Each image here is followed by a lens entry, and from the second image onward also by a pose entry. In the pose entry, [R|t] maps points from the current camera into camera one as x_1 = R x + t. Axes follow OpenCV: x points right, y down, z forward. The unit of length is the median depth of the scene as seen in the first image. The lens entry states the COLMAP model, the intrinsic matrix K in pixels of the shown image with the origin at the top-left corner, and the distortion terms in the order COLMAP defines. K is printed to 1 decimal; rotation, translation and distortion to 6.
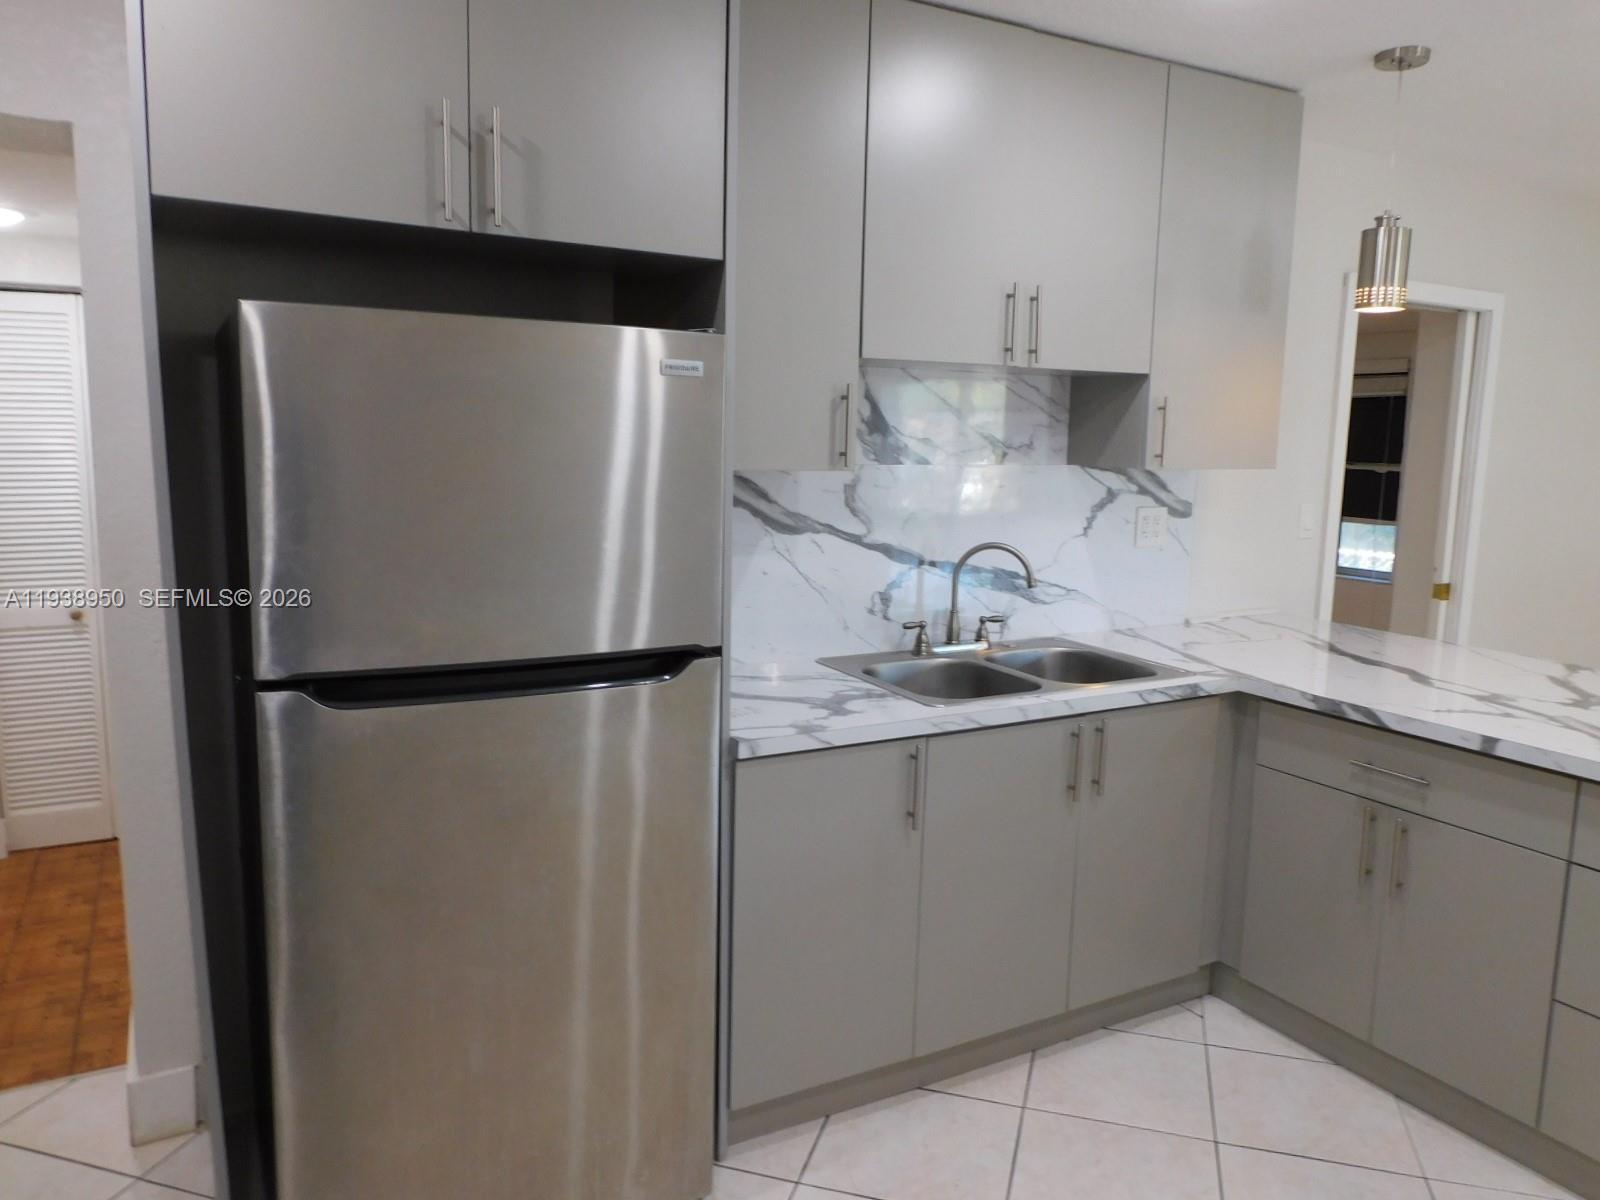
lens RADIAL K [[1135.8, 0, 800.0], [0, 1135.8, 600.0], [0, 0, 1]] dist [-0.007258, -0.000657]
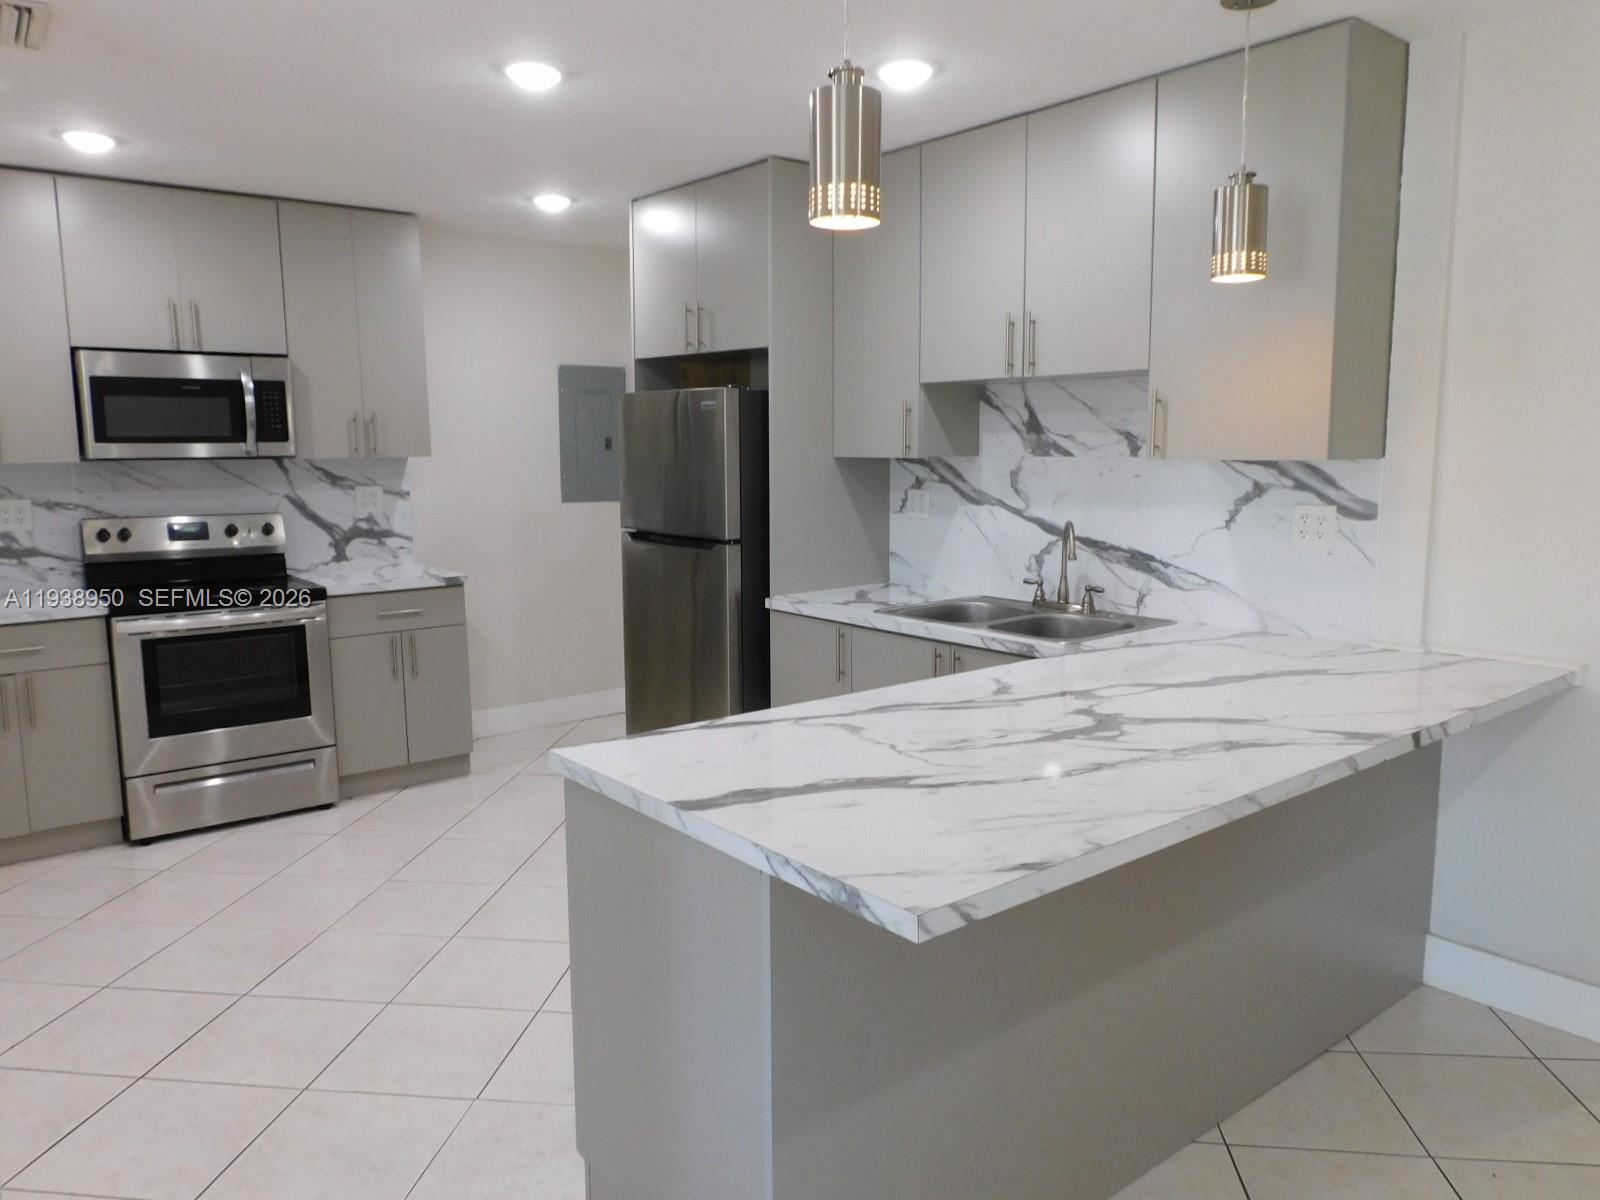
lens RADIAL K [[1125.8, 0, 800.0], [0, 1125.8, 600.0], [0, 0, 1]] dist [-0.001316, 0.000666]
pose [[0.176566, 0.117781, -0.977217, 1.283703], [-0.135855, 0.986229, 0.094320, -0.040980], [0.974868, 0.116106, 0.190135, 0.500720]]
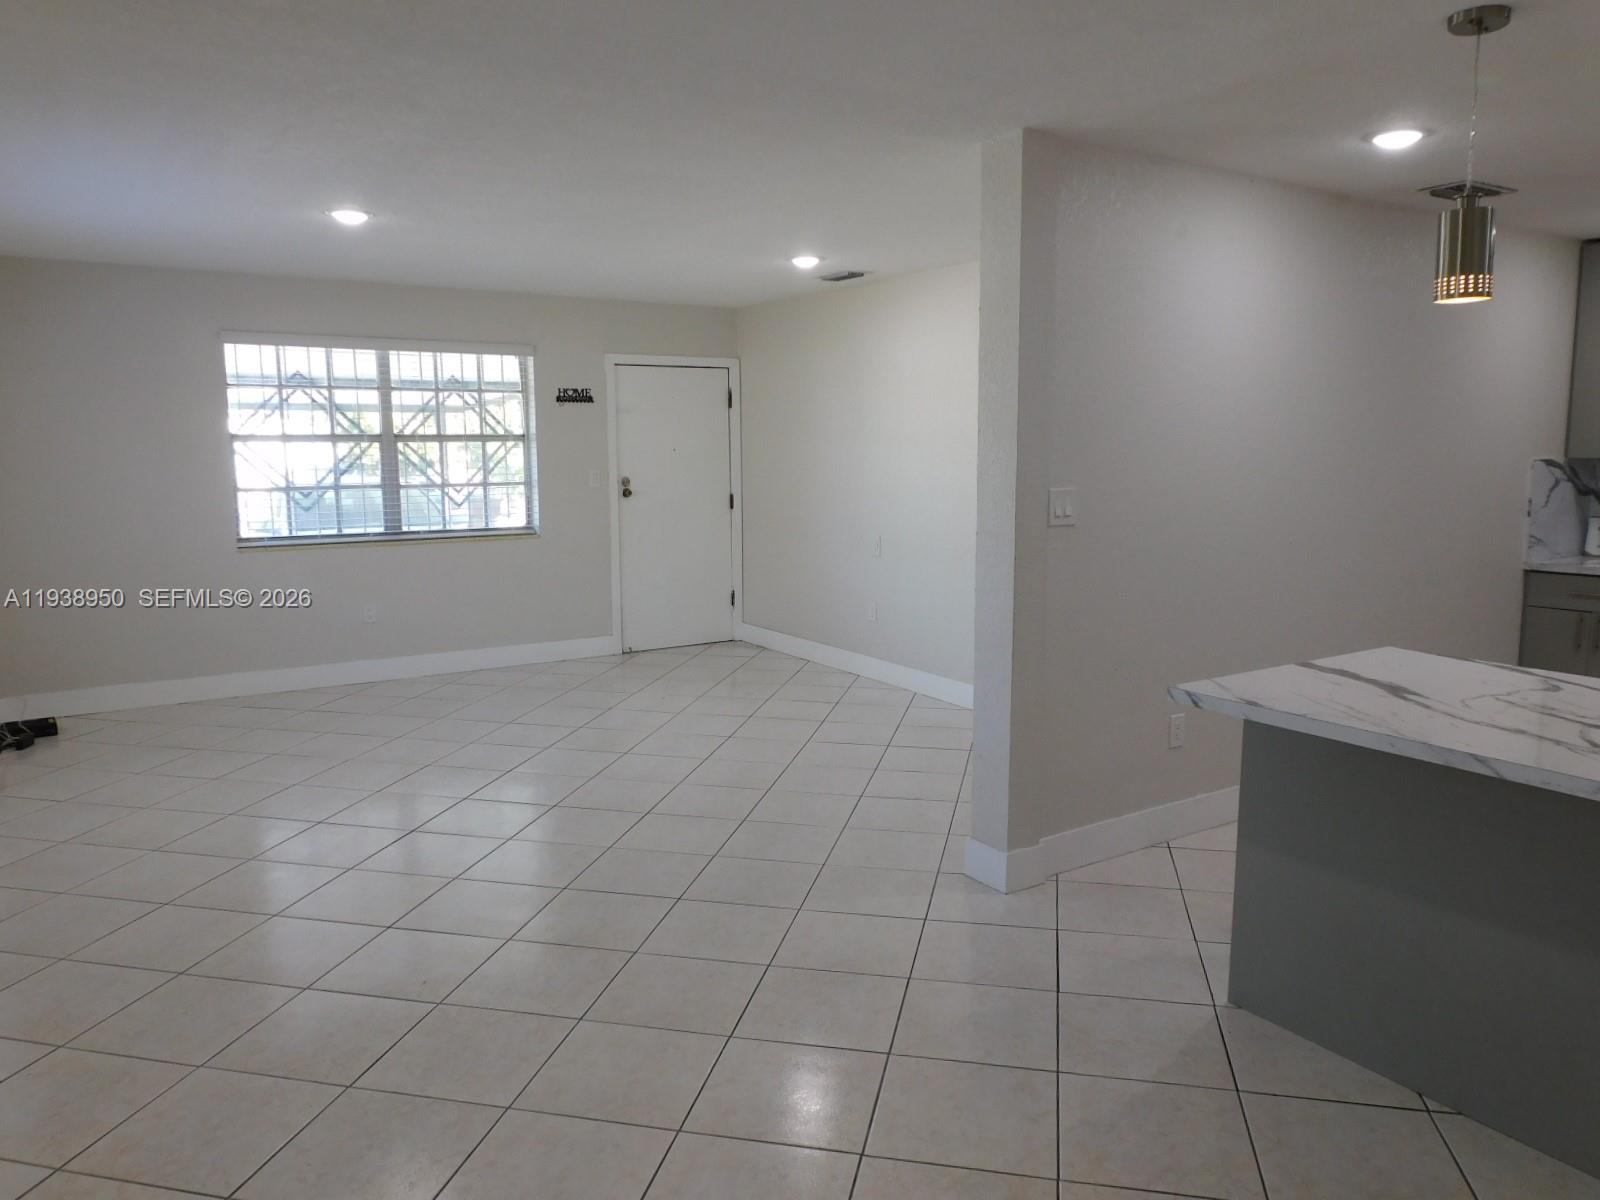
lens RADIAL K [[1135.8, 0, 800.0], [0, 1135.8, 600.0], [0, 0, 1]] dist [-0.007258, -0.000657]
pose [[-0.997433, 0.002590, -0.071554, 1.239264], [-0.017489, 0.960263, 0.278548, -0.201812], [0.069432, 0.279085, -0.957753, 1.474833]]
